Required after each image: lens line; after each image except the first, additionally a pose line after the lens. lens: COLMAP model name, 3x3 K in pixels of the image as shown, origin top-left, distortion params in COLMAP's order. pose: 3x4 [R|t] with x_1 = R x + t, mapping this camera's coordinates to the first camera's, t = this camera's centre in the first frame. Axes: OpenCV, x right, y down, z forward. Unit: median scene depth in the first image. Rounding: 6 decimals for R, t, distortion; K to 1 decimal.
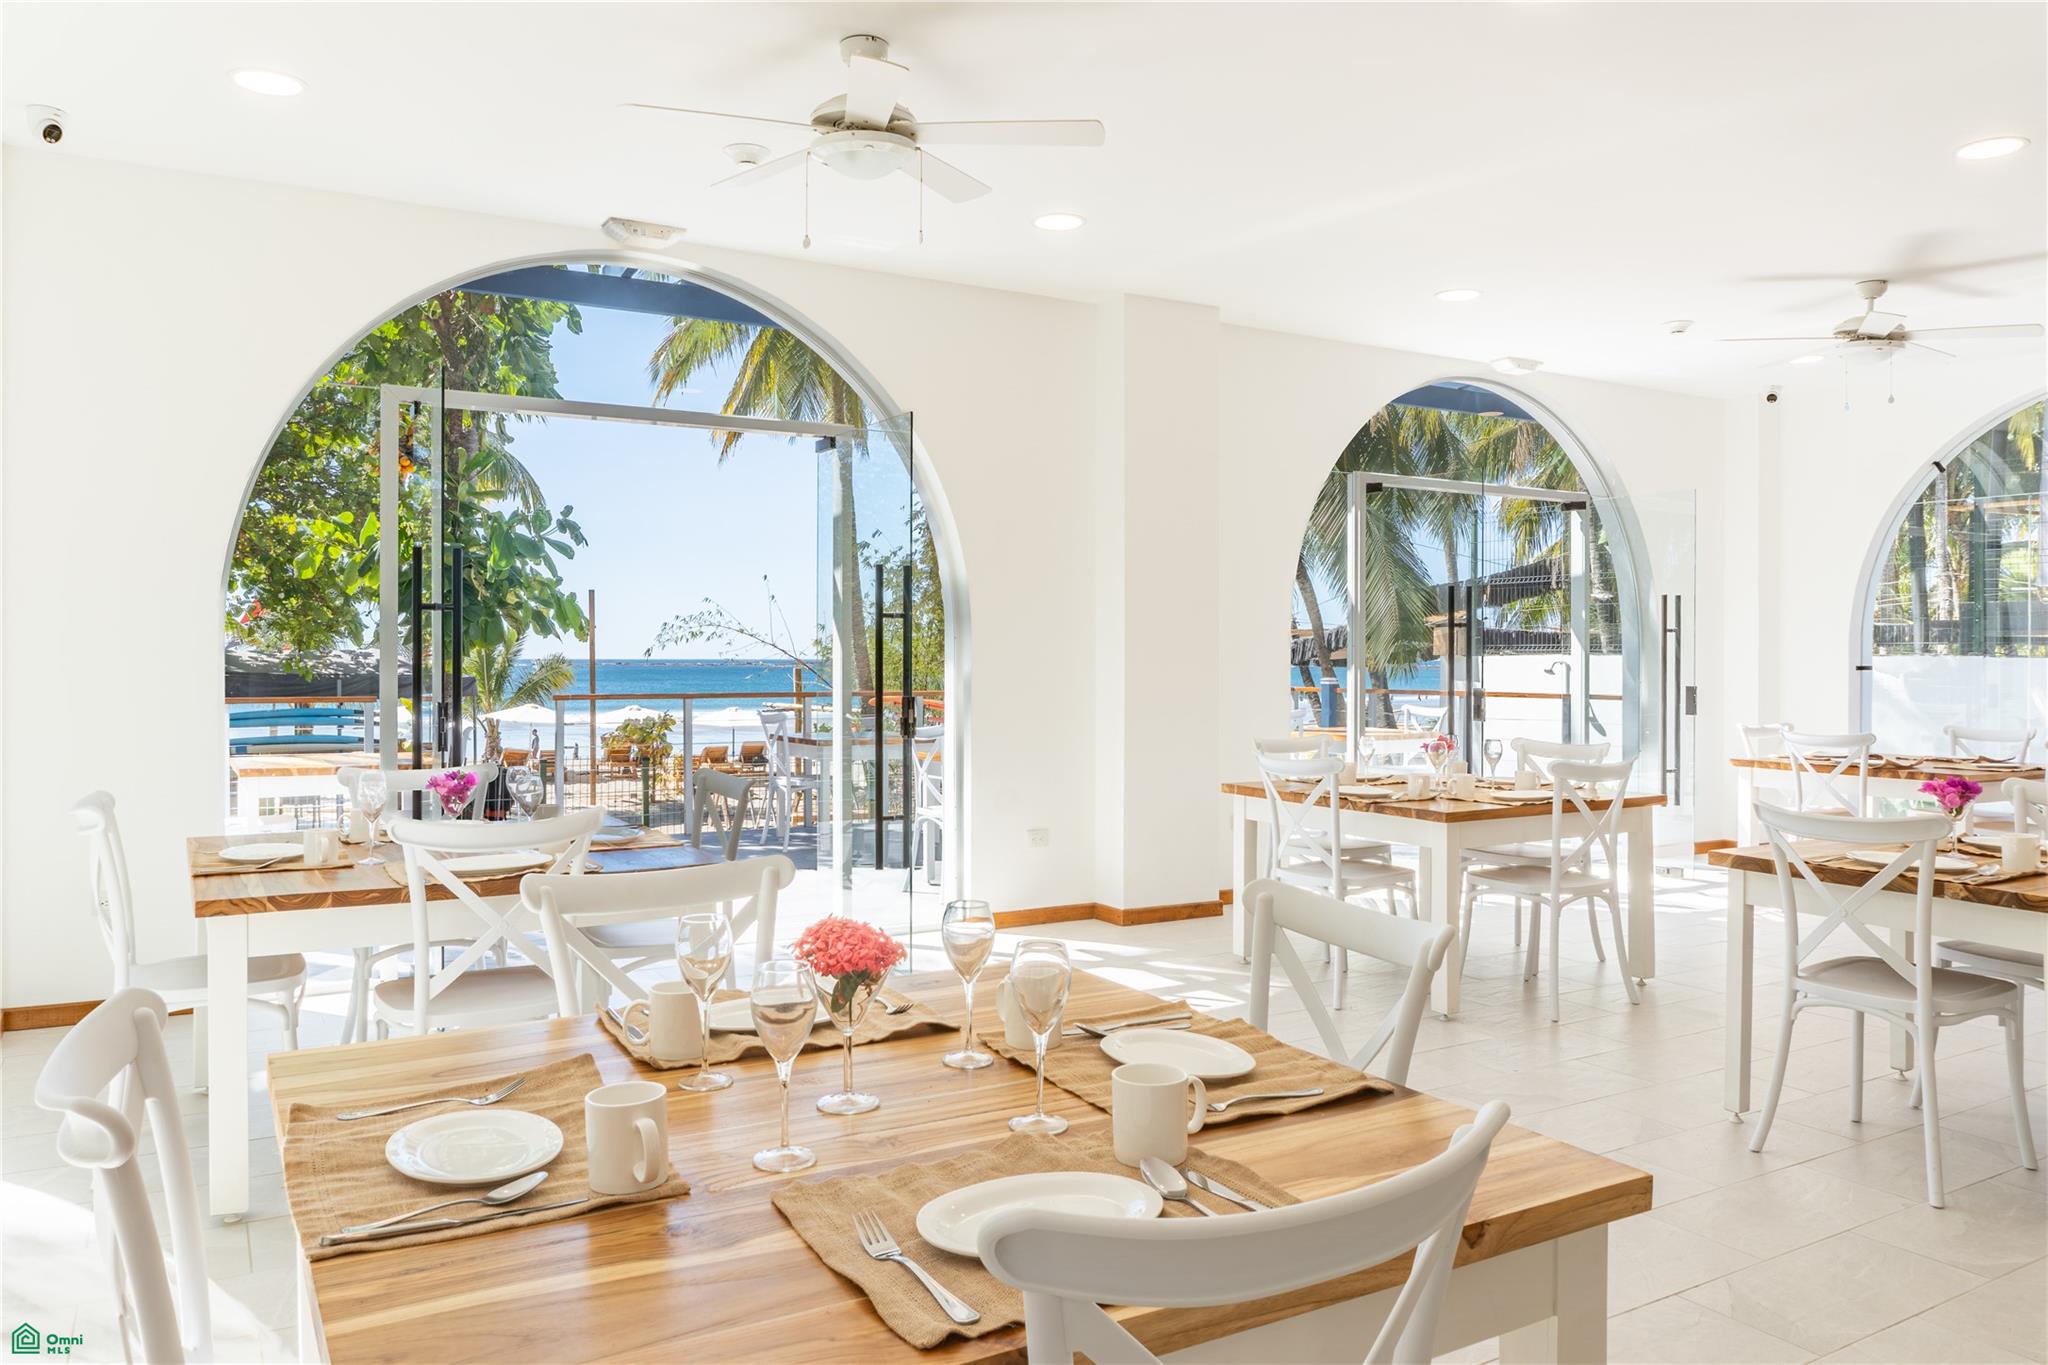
lens RADIAL K [[1409.2, 0, 1024.0], [0, 1409.2, 682.5], [0, 0, 1]] dist [0.011424, 0.001998]
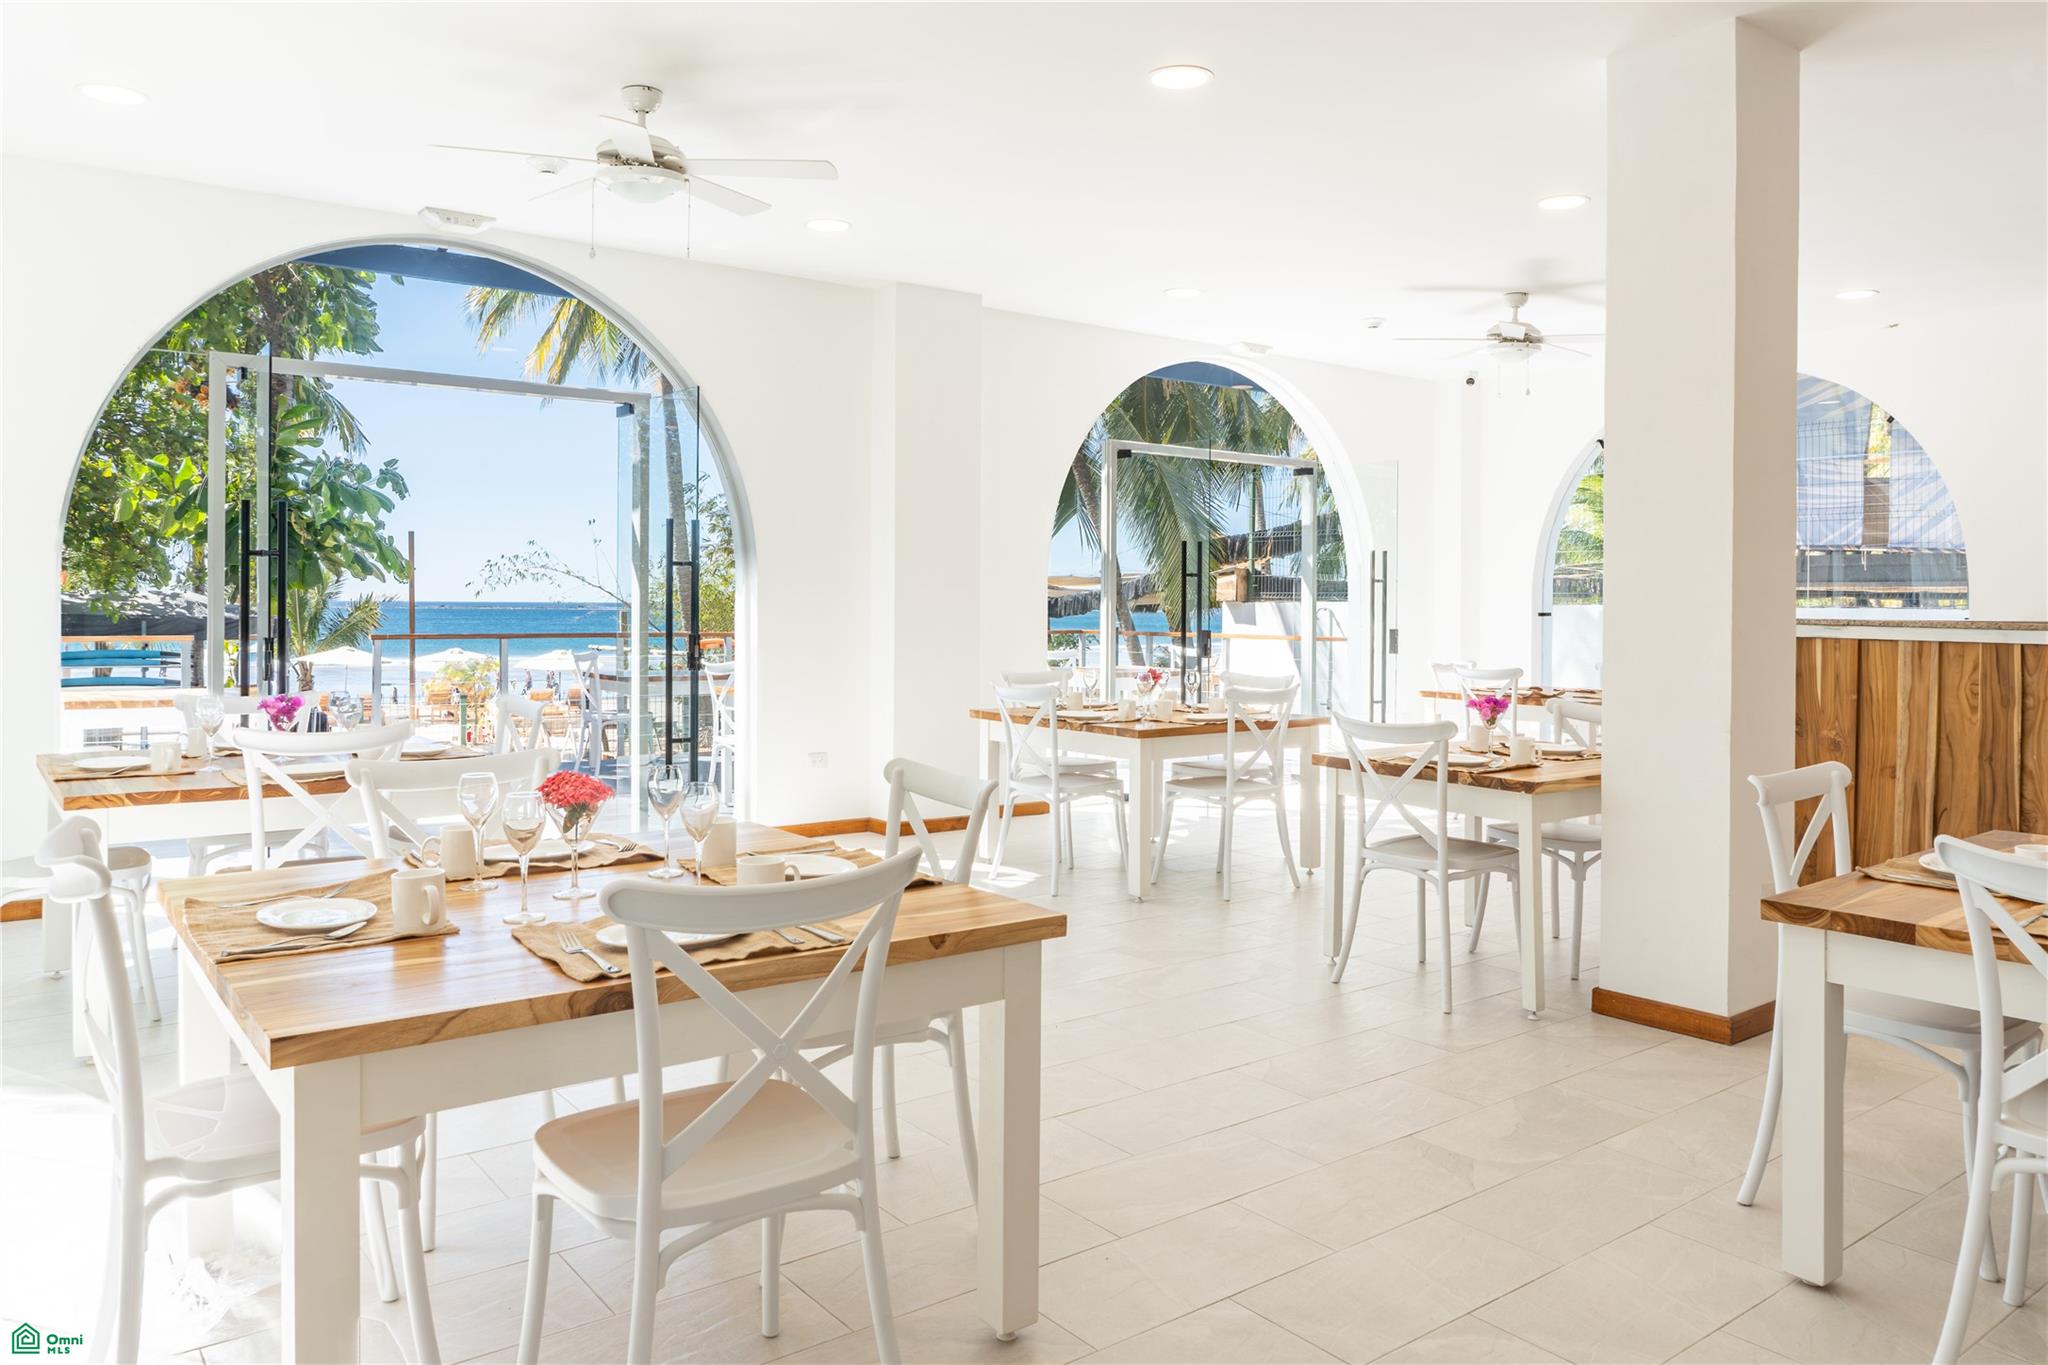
lens RADIAL K [[1467.2, 0, 1045.4], [0, 1467.2, 633.8], [0, 0, 1]] dist [0.004370, 0.003163]
pose [[0.994200, 0.003320, 0.107496, 0.071844], [-0.003664, 0.999989, 0.003003, 0.004774], [-0.107485, -0.003379, 0.994201, -0.213703]]
